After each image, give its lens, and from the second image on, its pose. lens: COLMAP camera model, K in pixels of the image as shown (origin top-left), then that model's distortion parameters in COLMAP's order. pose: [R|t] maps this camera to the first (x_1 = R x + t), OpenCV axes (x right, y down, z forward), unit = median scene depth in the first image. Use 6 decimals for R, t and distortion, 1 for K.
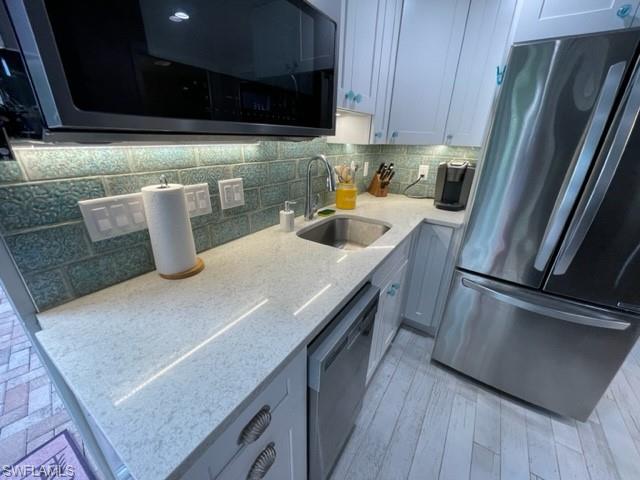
lens RADIAL K [[258.5, 0, 317.9], [0, 258.5, 234.2], [0, 0, 1]] dist [-0.001630, 0.000869]
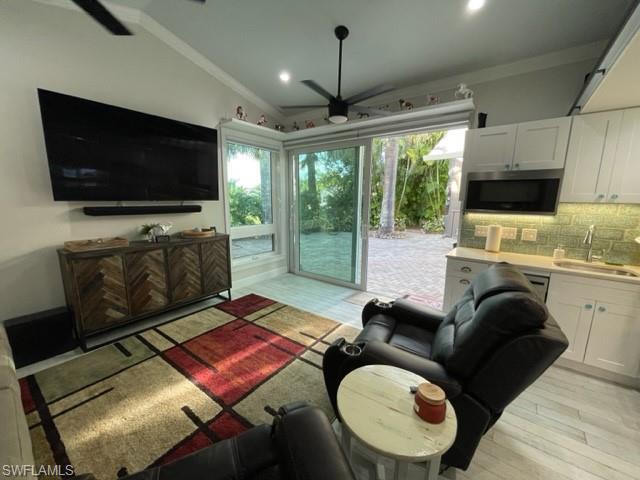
lens RADIAL K [[258.5, 0, 319.5], [0, 258.5, 240.4], [0, 0, 1]] dist [-0.001630, 0.000869]
pose [[-0.069594, 0.132296, -0.988764, 2.228791], [-0.375512, 0.914790, 0.148829, 0.272318], [0.924201, 0.381650, -0.013986, -0.792587]]
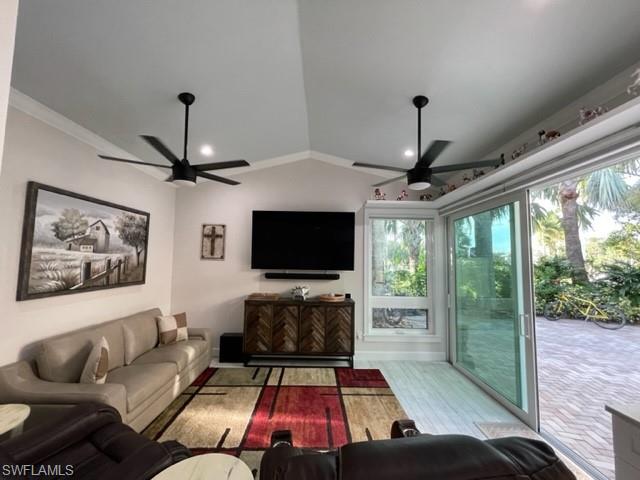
lens RADIAL K [[258.5, 0, 319.3], [0, 258.5, 240.6], [0, 0, 1]] dist [-0.001630, 0.000869]
pose [[-0.836963, -0.084744, -0.540659, 1.500924], [-0.238463, 0.945690, 0.220921, -0.310436], [0.492574, 0.313830, -0.811715, 0.374245]]
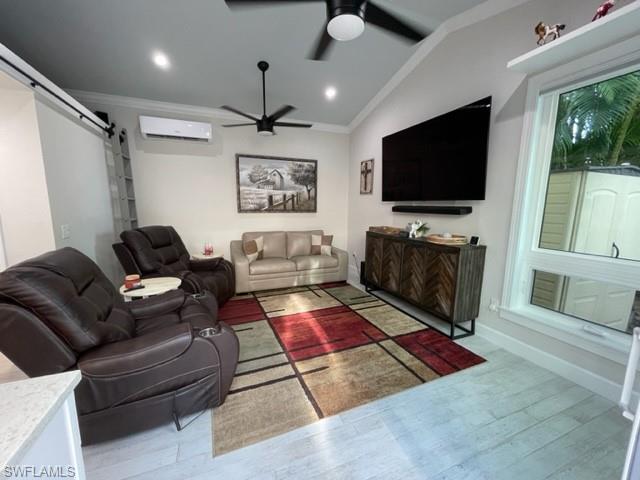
lens RADIAL K [[258.5, 0, 317.8], [0, 258.5, 243.0], [0, 0, 1]] dist [-0.001630, 0.000869]
pose [[-0.817135, -0.120448, 0.563723, -0.988983], [0.178995, 0.876569, 0.446752, -0.139006], [-0.547952, 0.465960, -0.694715, 0.269187]]
